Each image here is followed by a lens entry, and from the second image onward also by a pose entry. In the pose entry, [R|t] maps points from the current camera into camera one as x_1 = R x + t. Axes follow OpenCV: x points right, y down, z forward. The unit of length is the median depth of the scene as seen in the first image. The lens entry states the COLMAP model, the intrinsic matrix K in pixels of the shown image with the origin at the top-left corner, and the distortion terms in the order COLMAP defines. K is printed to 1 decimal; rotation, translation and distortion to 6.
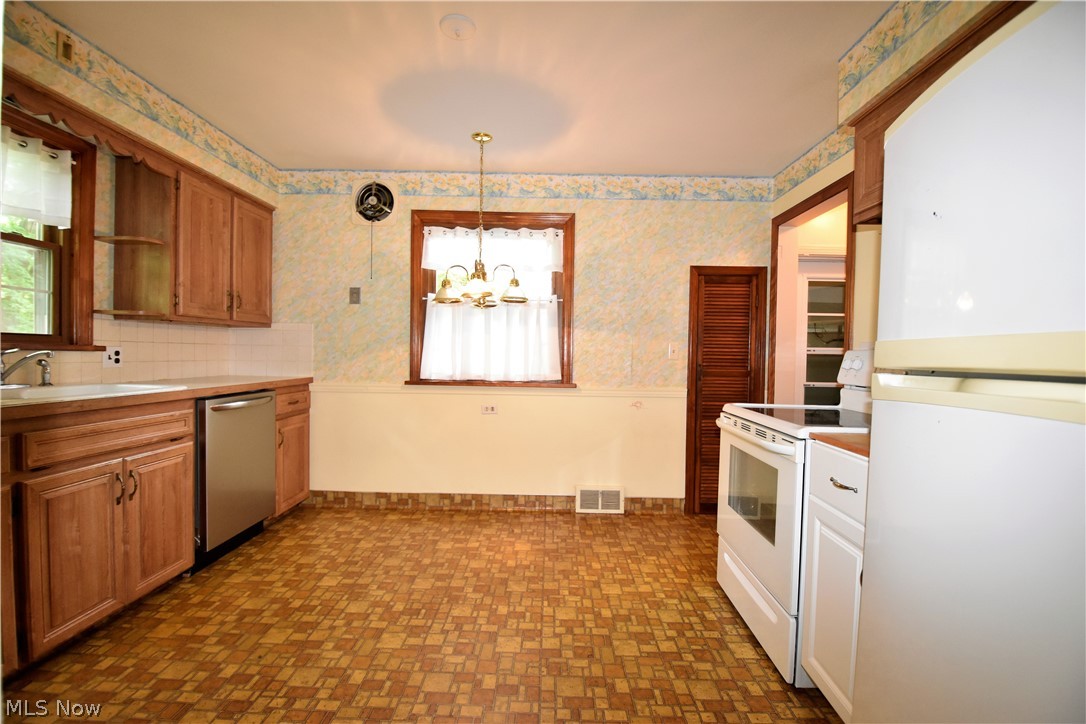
lens RADIAL K [[487.6, 0, 543.0], [0, 487.6, 362.0], [0, 0, 1]] dist [0.000476, -0.020556]
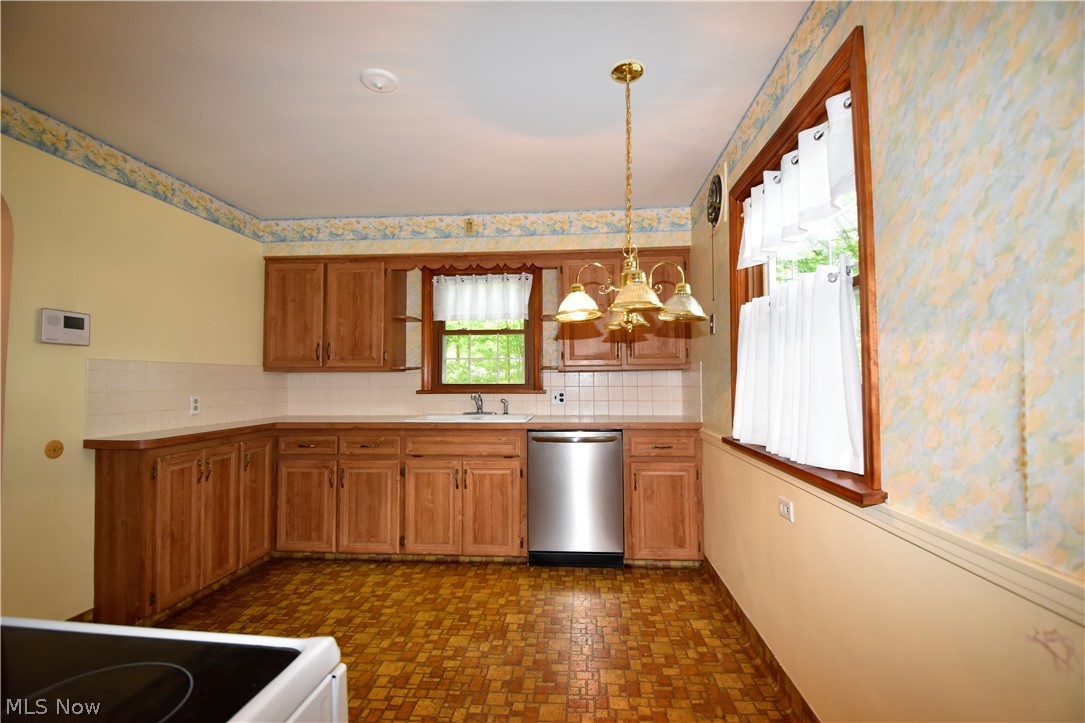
lens RADIAL K [[490.3, 0, 549.1], [0, 490.3, 354.2], [0, 0, 1]] dist [0.002710, -0.010260]
pose [[-0.074371, -0.070446, -0.994739, 0.708497], [-0.008902, 0.997509, -0.069976, -0.043355], [0.997191, 0.003651, -0.074813, 1.281199]]
